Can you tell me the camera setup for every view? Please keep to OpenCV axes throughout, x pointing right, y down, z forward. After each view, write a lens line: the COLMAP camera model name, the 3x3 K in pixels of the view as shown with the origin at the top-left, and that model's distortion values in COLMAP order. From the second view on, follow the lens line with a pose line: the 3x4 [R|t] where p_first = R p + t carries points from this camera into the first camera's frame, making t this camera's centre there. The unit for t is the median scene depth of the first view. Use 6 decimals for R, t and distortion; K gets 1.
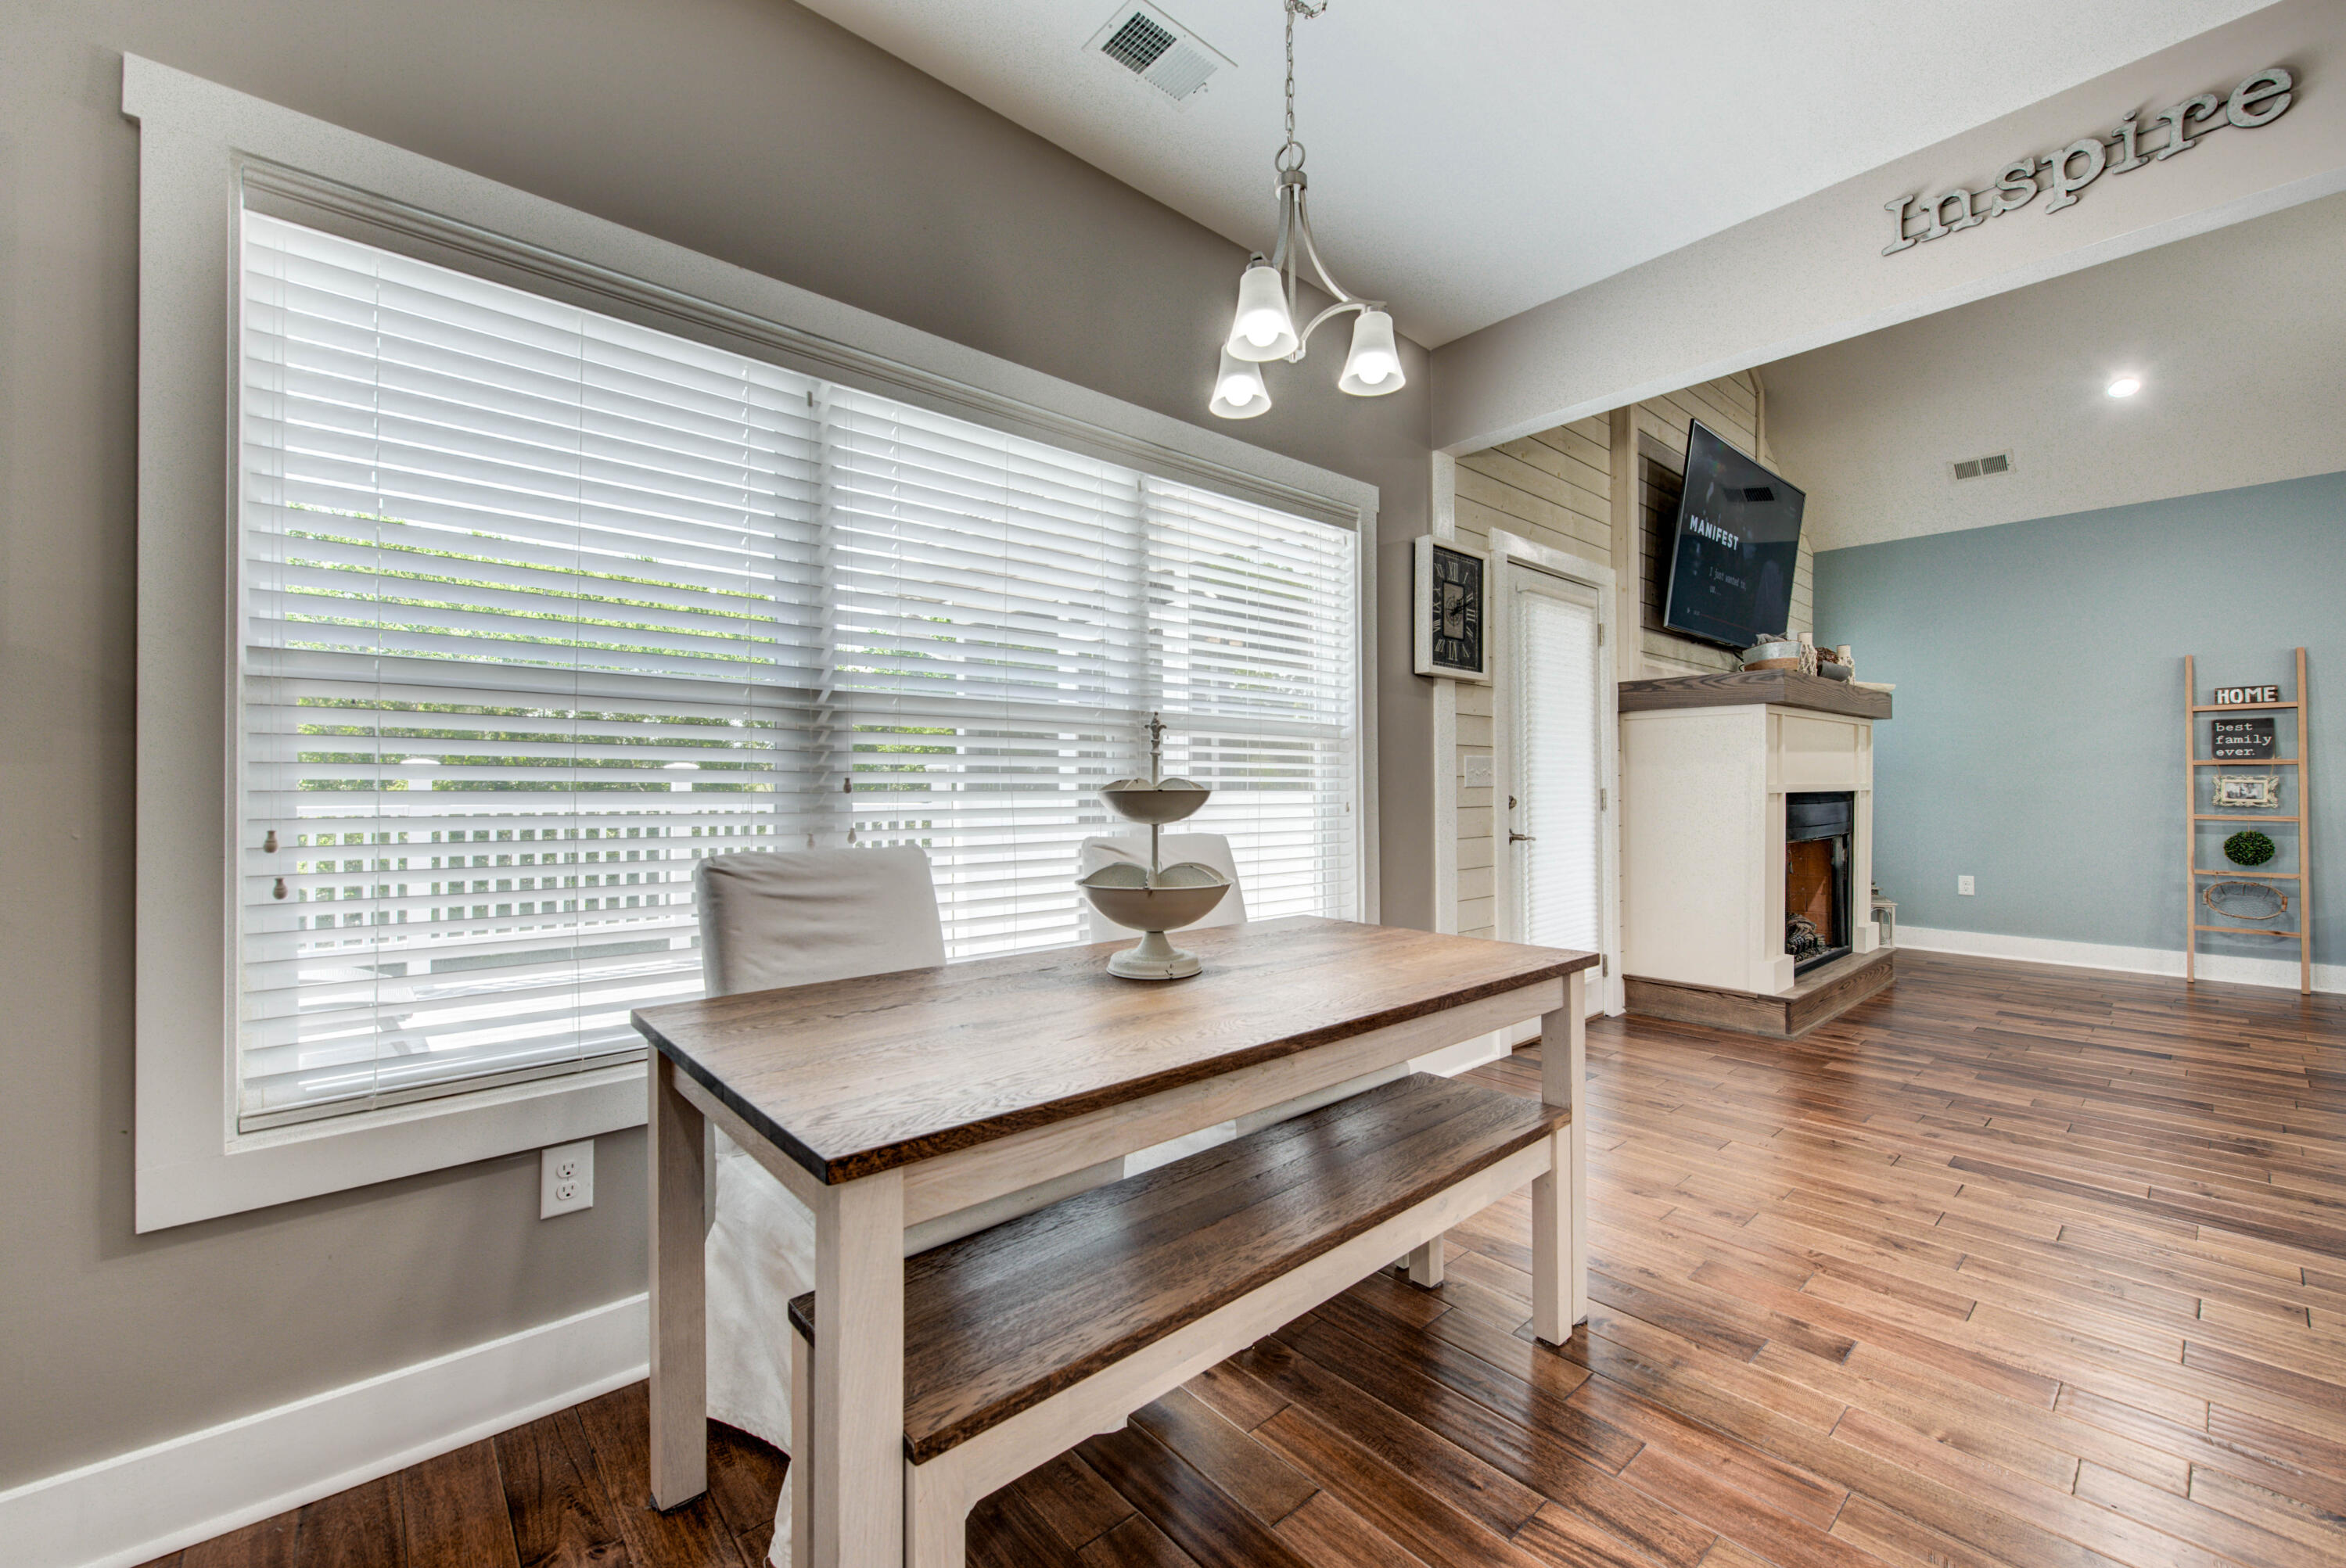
lens RADIAL K [[928.3, 0, 1175.1], [0, 928.3, 777.6], [0, 0, 1]] dist [-0.003808, -0.000791]
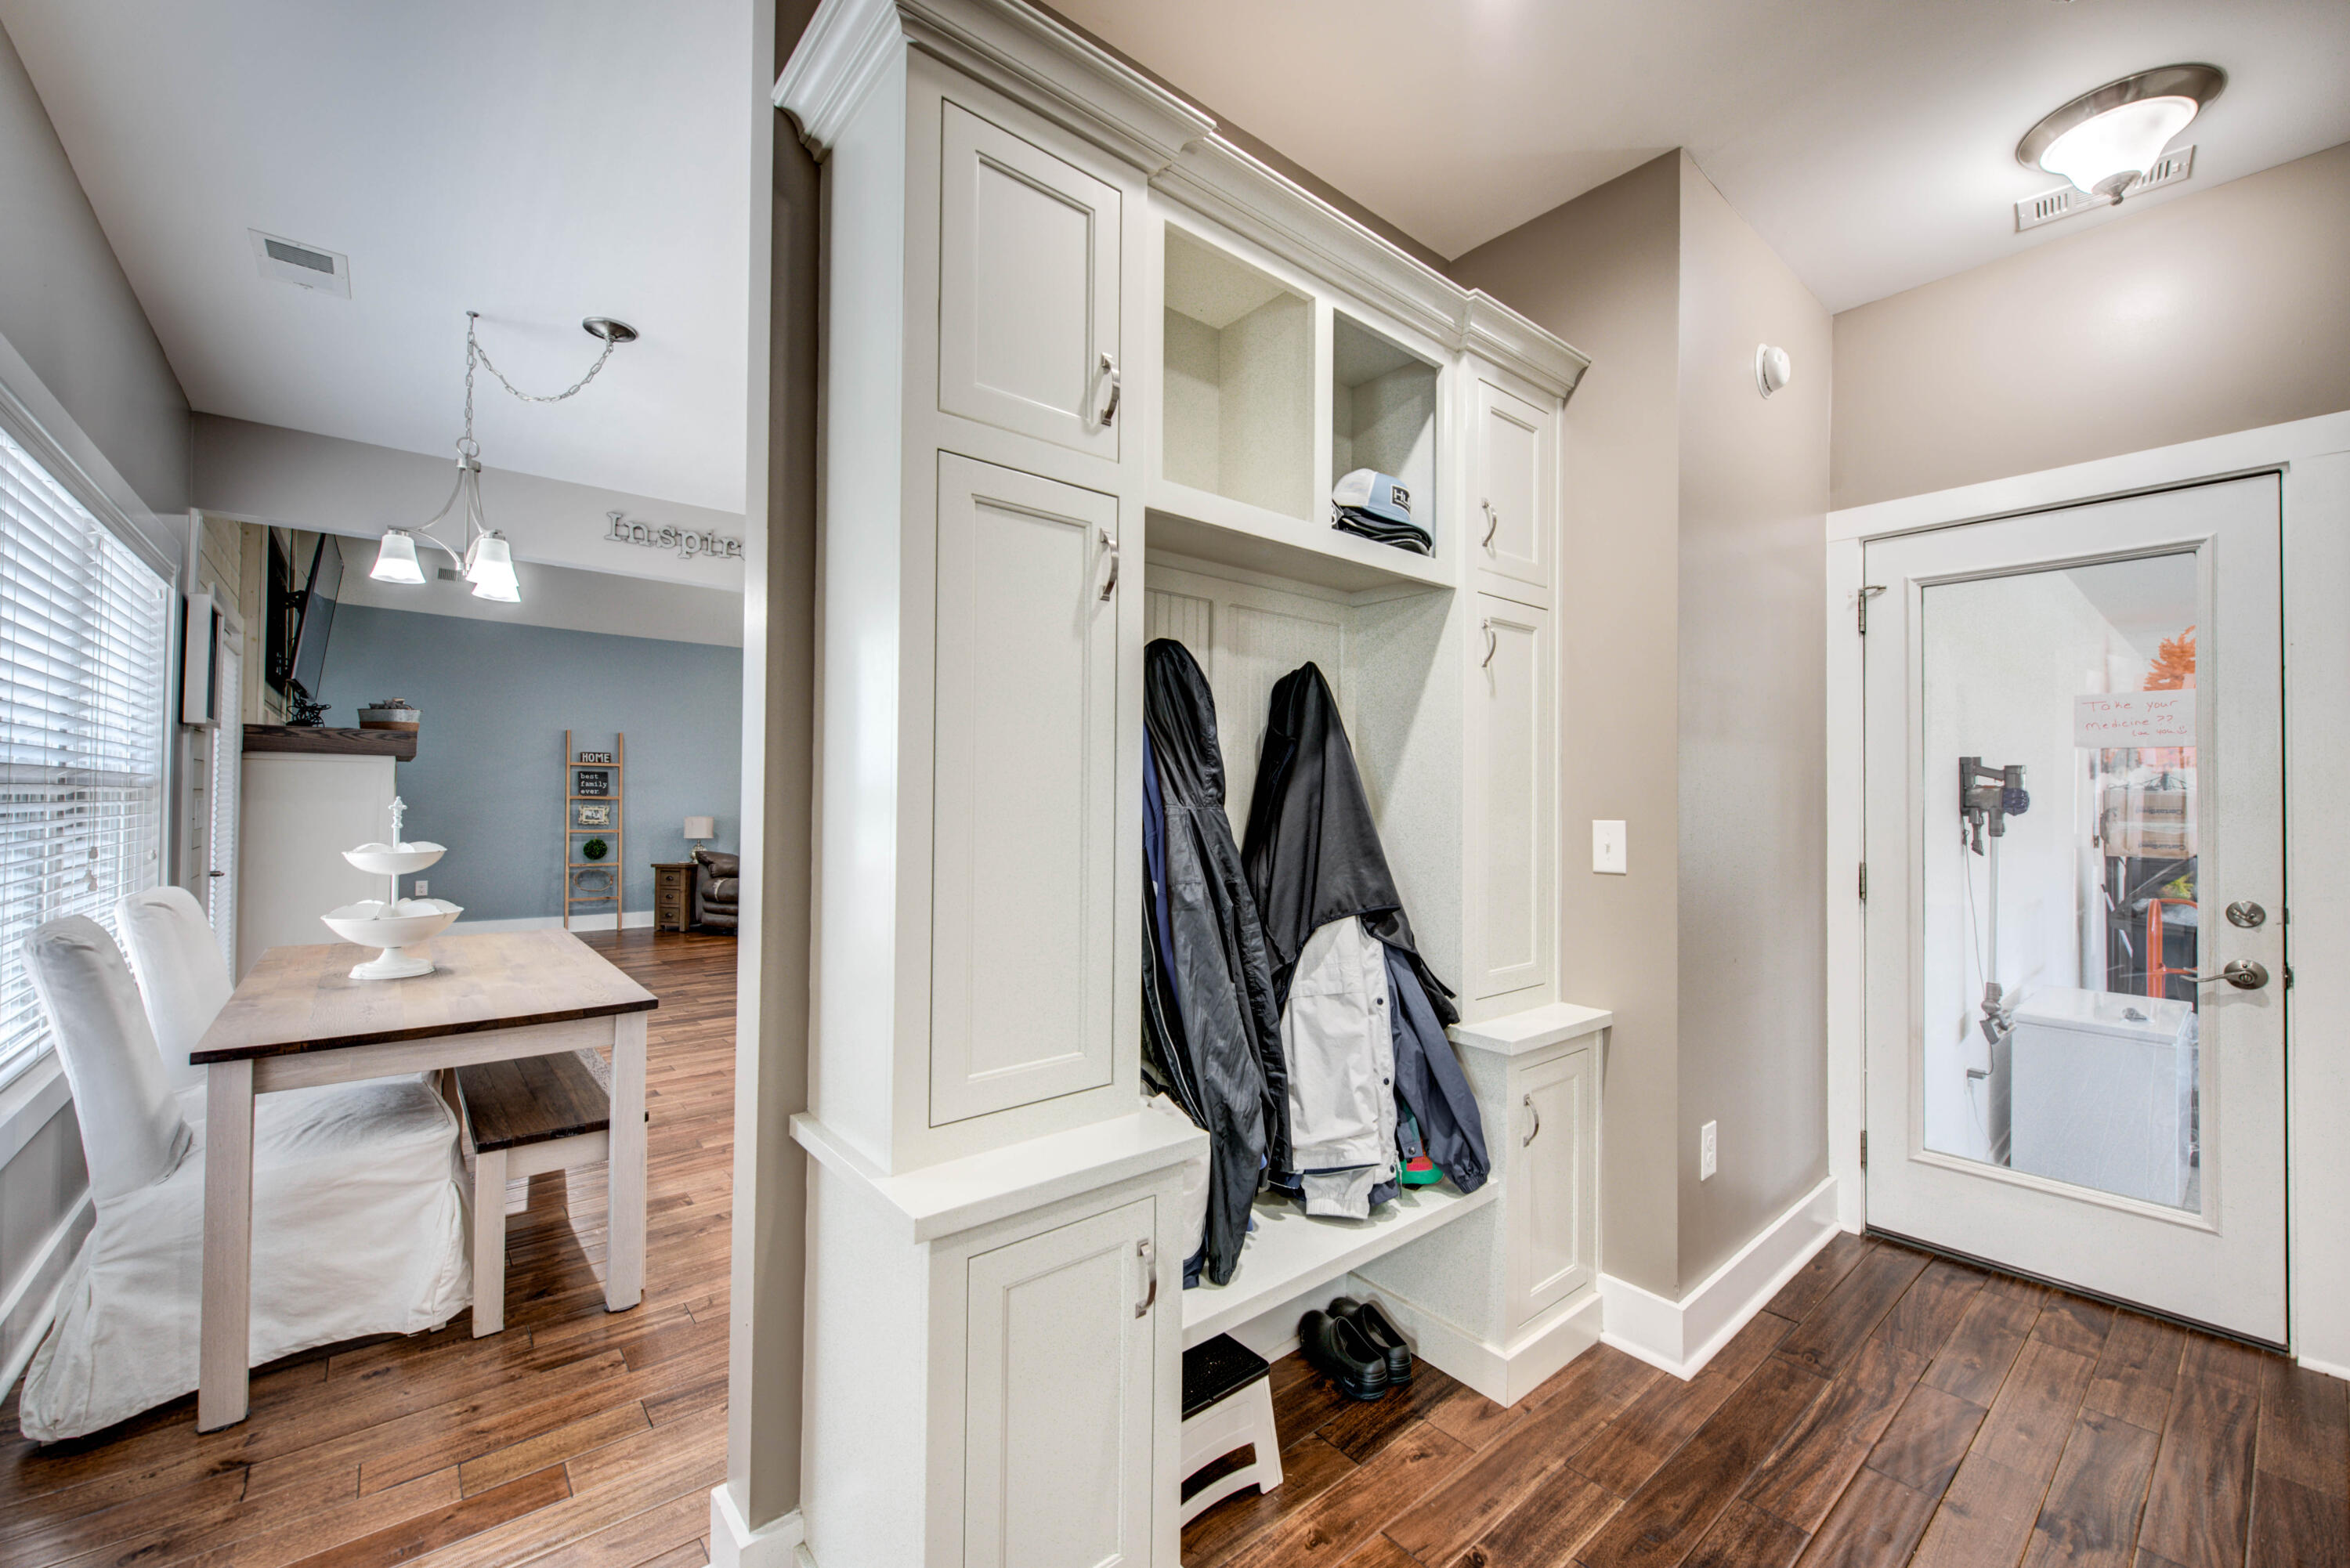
lens RADIAL K [[929.9, 0, 1175.6], [0, 929.9, 785.5], [0, 0, 1]] dist [-0.003808, -0.000791]
pose [[0.020702, 0.017265, 0.999637, -0.504949], [-0.018412, 0.999688, -0.016885, -0.030402], [-0.999616, -0.018056, 0.021013, -0.087160]]
